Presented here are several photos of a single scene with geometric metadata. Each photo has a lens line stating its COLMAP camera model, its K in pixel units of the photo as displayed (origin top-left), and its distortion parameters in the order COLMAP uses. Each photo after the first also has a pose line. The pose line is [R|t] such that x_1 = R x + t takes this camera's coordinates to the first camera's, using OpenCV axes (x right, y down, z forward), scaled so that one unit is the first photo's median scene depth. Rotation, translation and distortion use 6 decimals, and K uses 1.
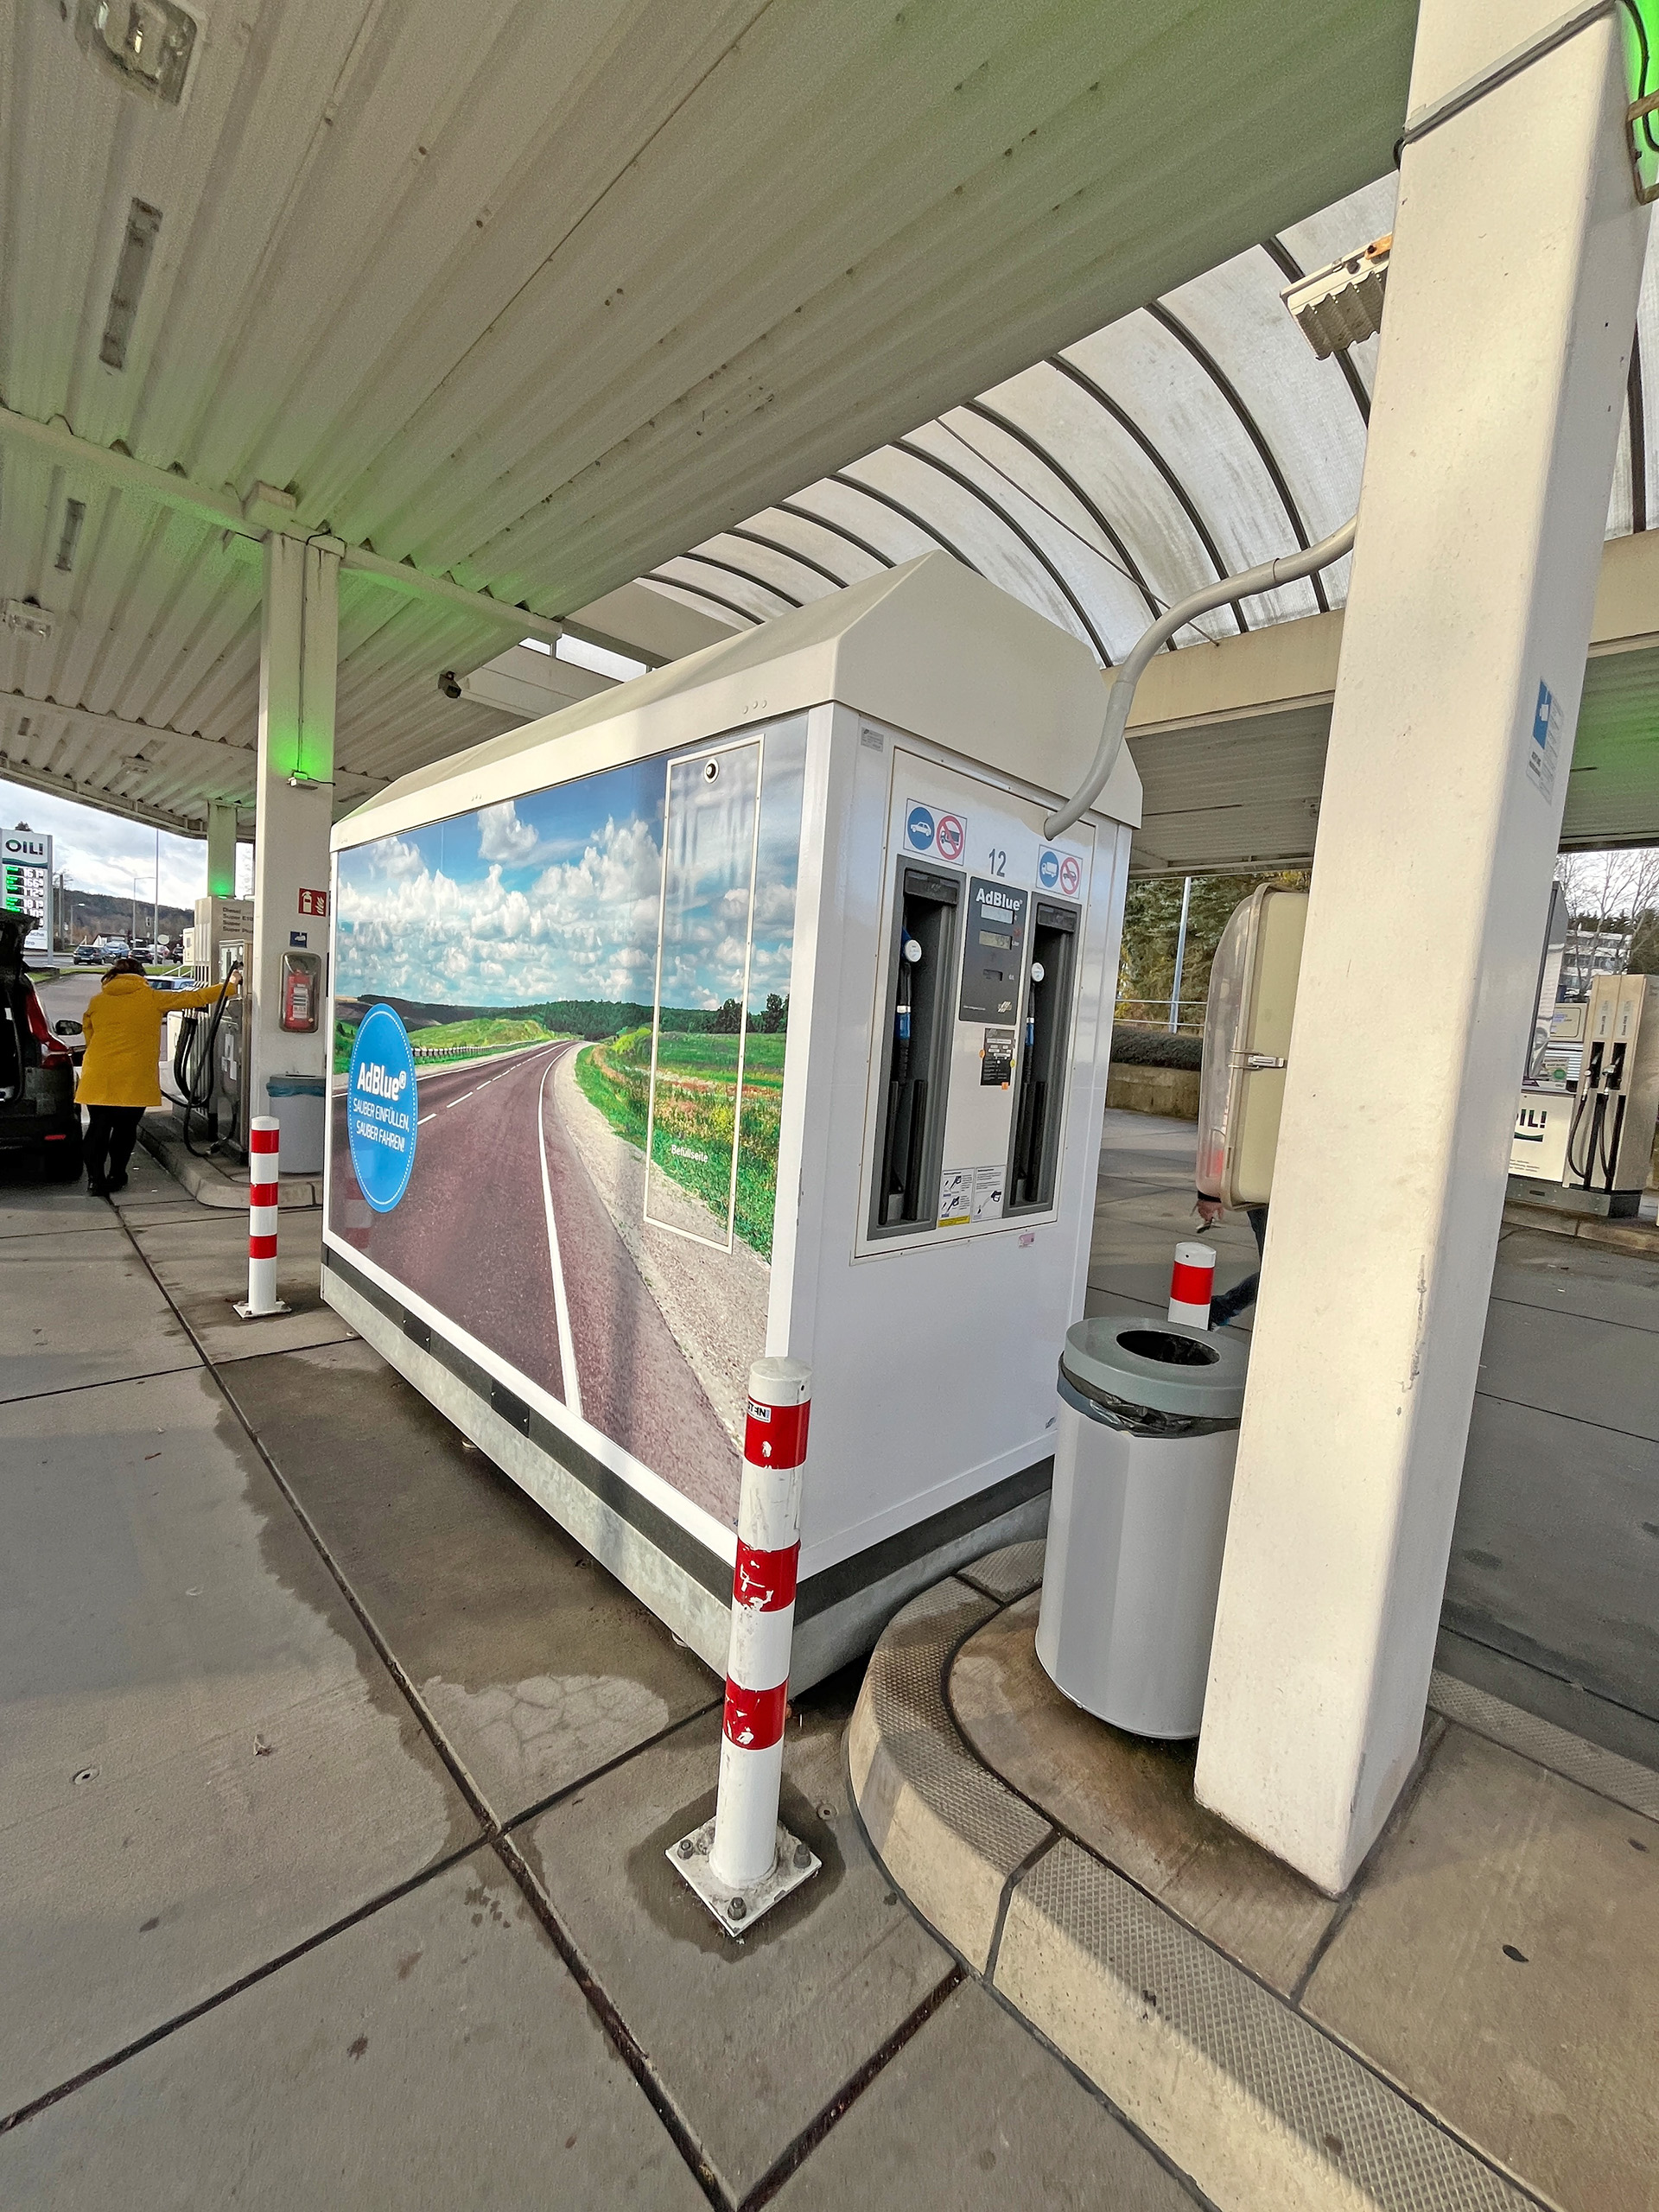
lens RADIAL K [[891.5, 0, 834.3], [0, 891.5, 1112.1], [0, 0, 1]] dist [-0.004080, -0.000131]
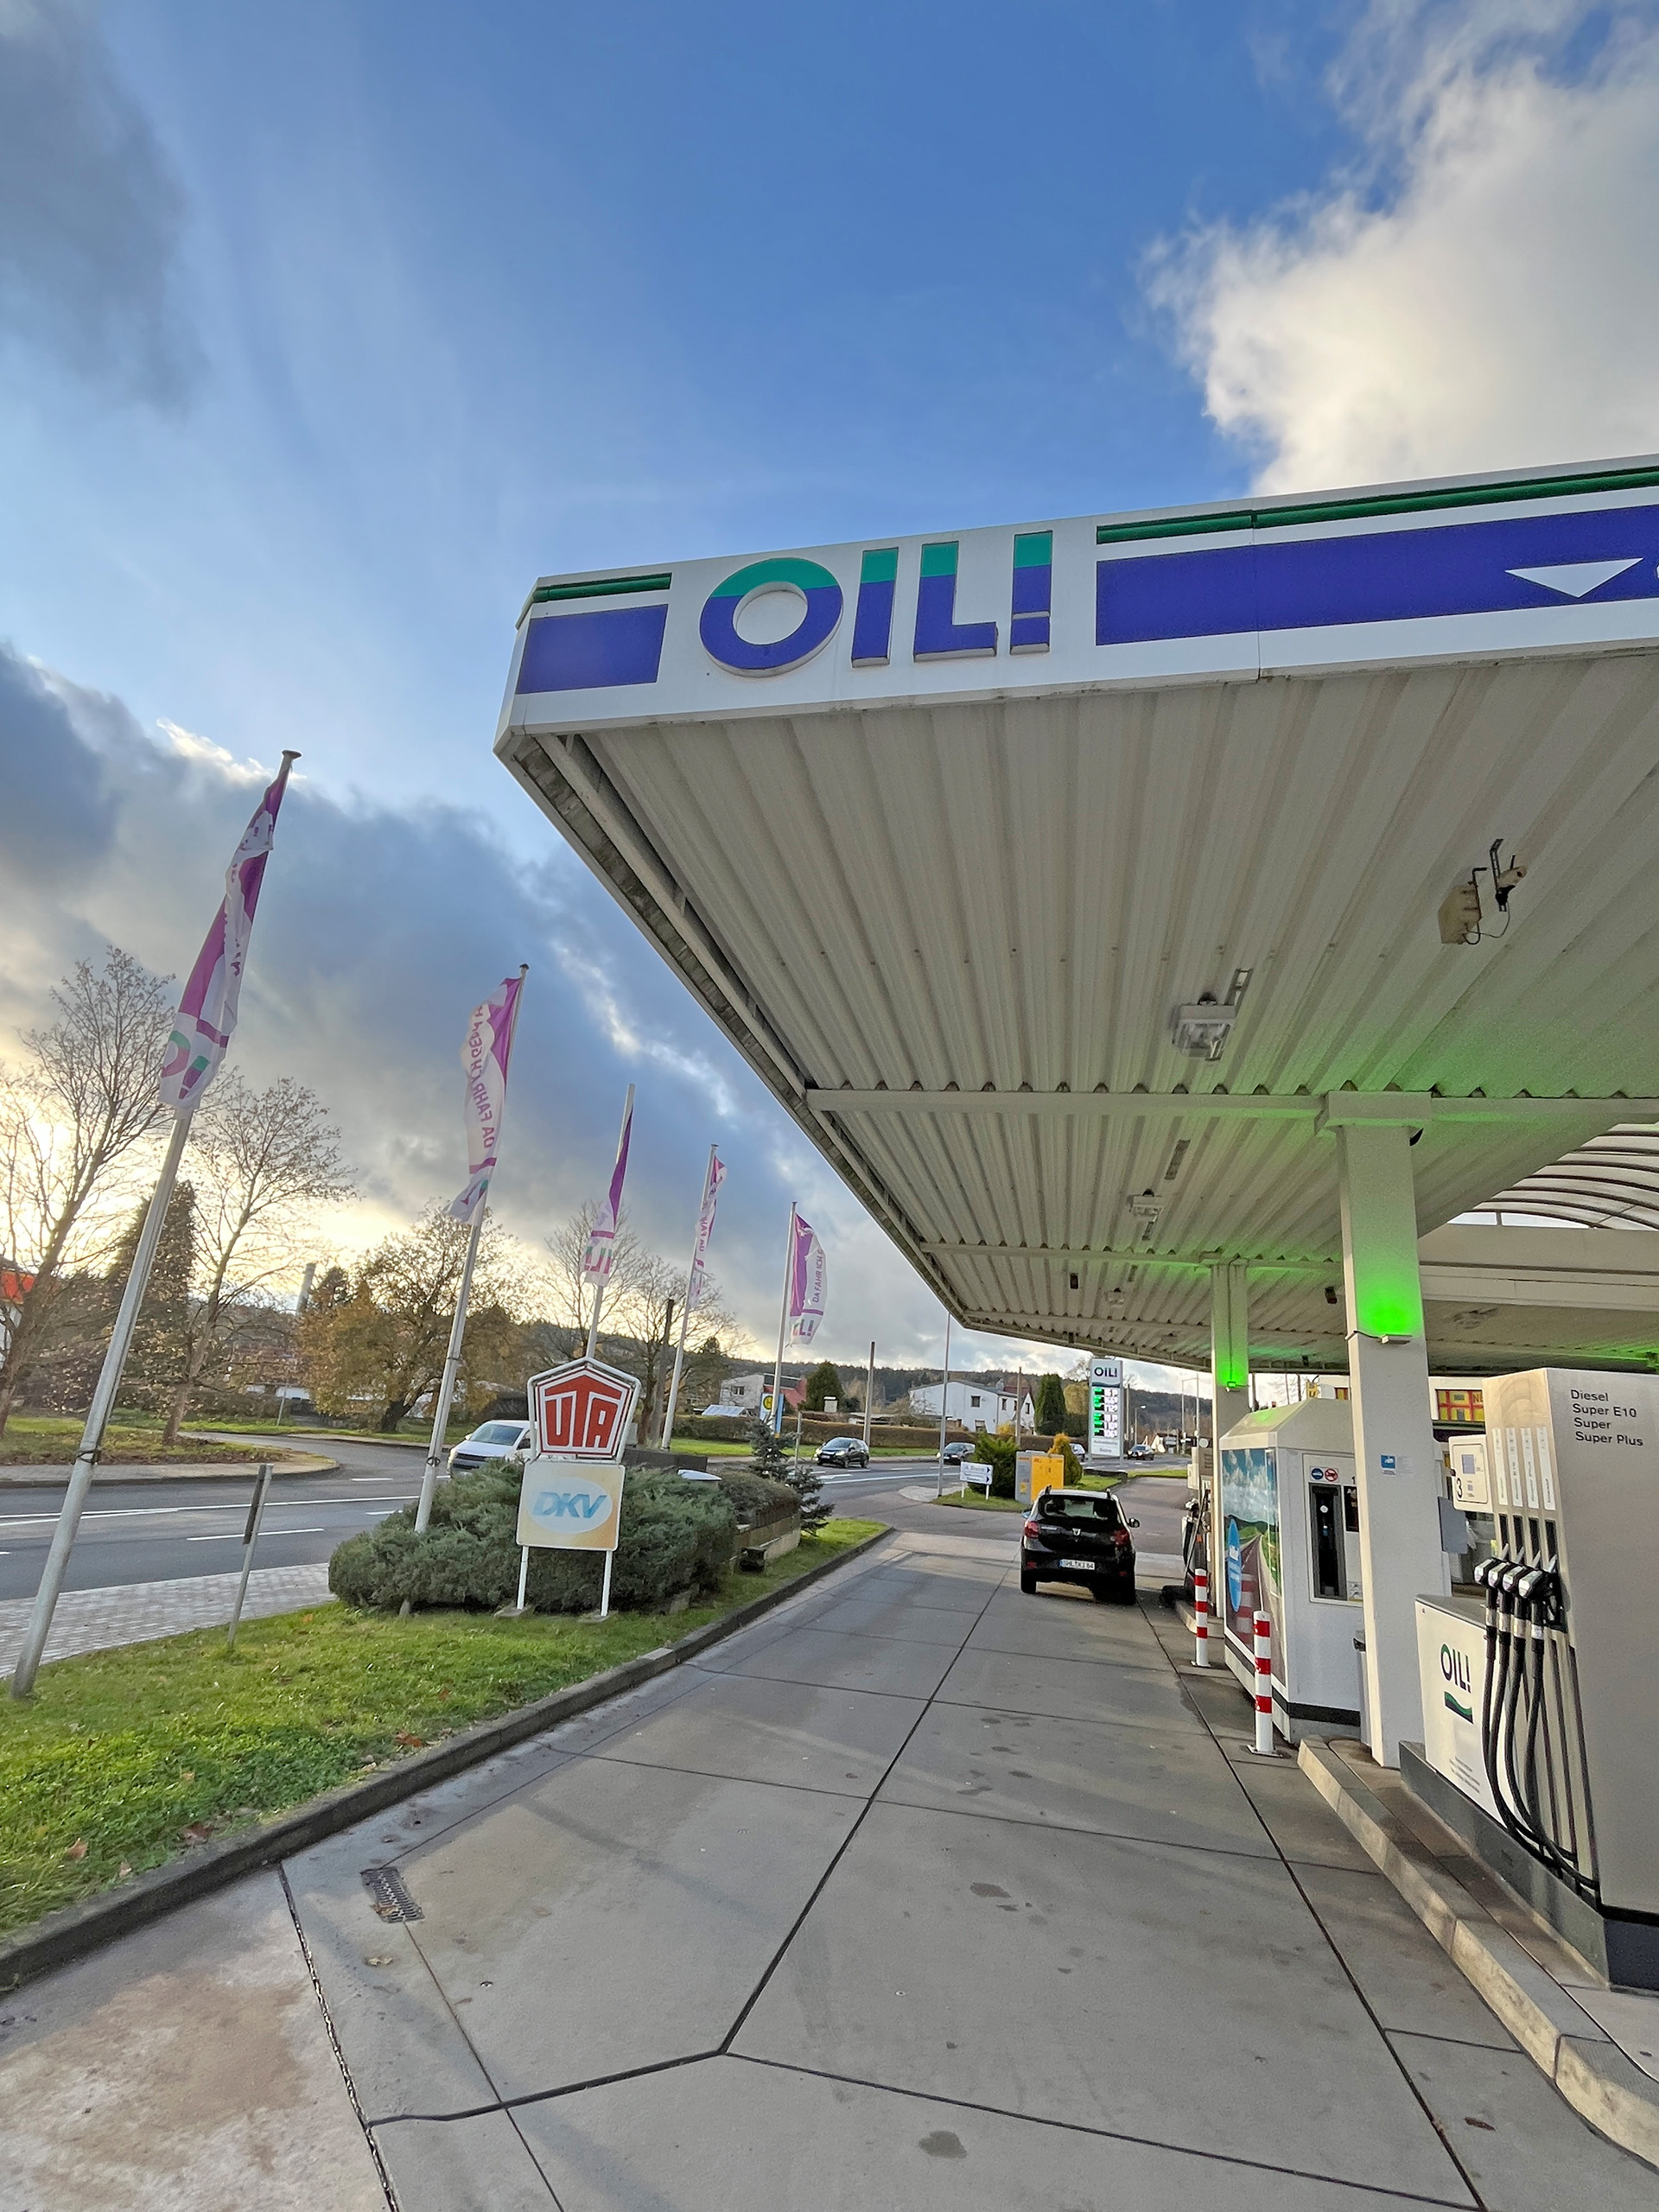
lens RADIAL K [[1058.2, 0, 835.0], [0, 1058.2, 1112.0], [0, 0, 1]] dist [-0.004677, -0.000283]
pose [[0.567778, -0.274871, -0.775934, 1.219199], [-0.114041, 0.907250, -0.404837, 0.139051], [0.815244, 0.318345, 0.483770, -1.410213]]
